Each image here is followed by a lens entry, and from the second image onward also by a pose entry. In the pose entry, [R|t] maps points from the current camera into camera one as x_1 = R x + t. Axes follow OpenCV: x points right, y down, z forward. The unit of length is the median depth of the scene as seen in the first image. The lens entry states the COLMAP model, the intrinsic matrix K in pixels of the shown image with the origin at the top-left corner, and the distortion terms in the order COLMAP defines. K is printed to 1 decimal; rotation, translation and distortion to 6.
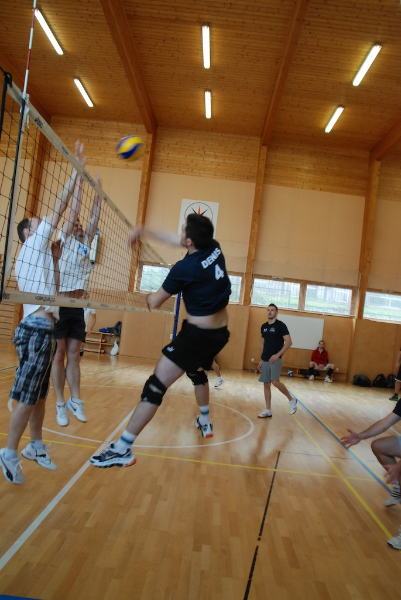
lens RADIAL K [[447.0, 0, 209.3], [0, 447.0, 300.0], [0, 0, 1]] dist [-0.142188, 0.102697]
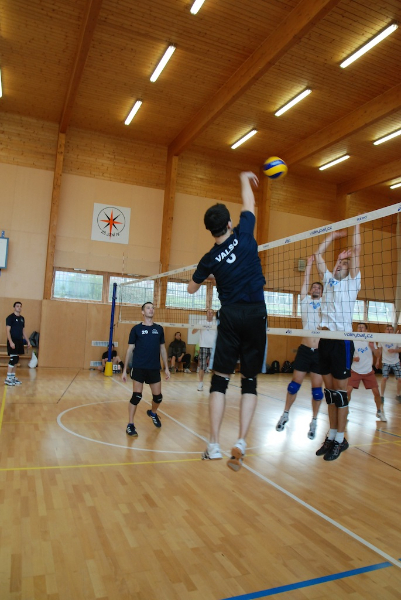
lens RADIAL K [[447.0, 0, 209.3], [0, 447.0, 300.0], [0, 0, 1]] dist [-0.142188, 0.102697]
pose [[0.908655, -0.041801, 0.415449, -0.252899], [0.034158, 0.999083, 0.025817, -0.030316], [-0.416147, -0.009268, 0.909250, 0.003761]]
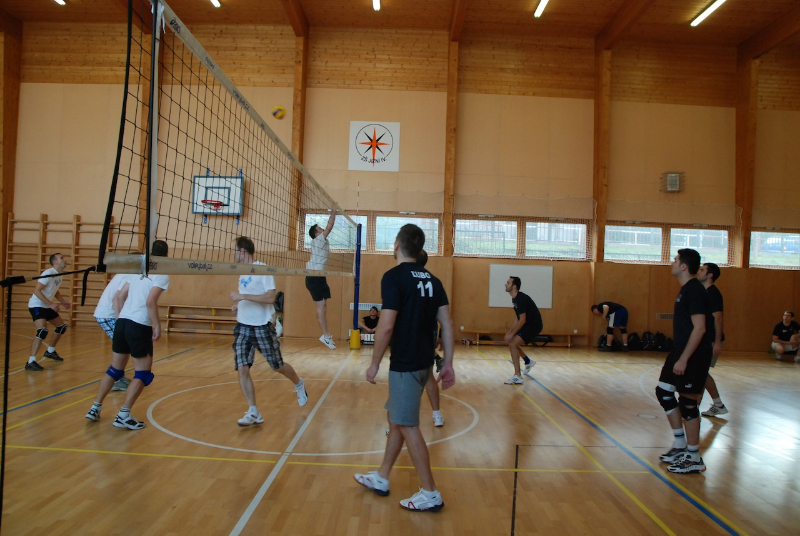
lens RADIAL K [[596.0, 0, 402.6], [0, 596.0, 262.9], [0, 0, 1]] dist [-0.142188, 0.102697]
pose [[0.996466, -0.082321, 0.016693, -0.010186], [0.082055, 0.996499, 0.016041, 0.000828], [-0.017955, -0.014615, 0.999732, 0.002402]]
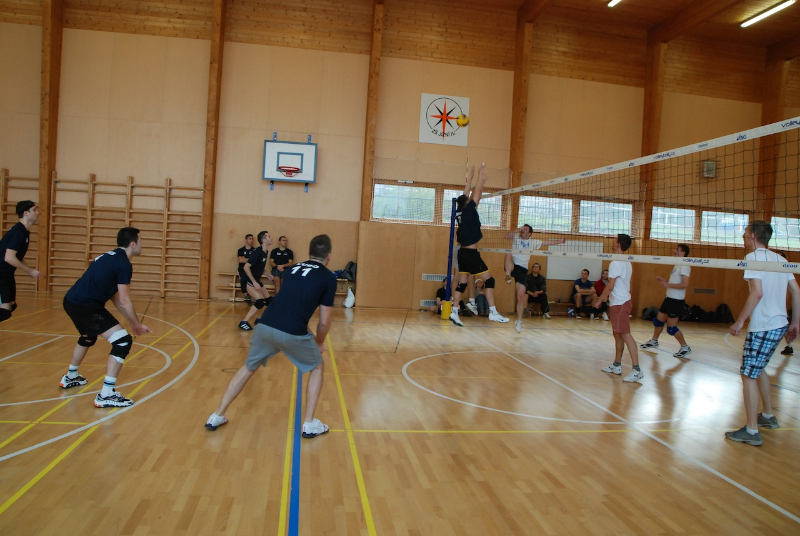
lens RADIAL K [[596.0, 0, 402.6], [0, 596.0, 262.9], [0, 0, 1]] dist [-0.142188, 0.102697]
pose [[0.984303, -0.065667, 0.163817, -0.284599], [0.051892, 0.994856, 0.086997, -0.032522], [-0.168687, -0.077130, 0.982647, 0.006370]]
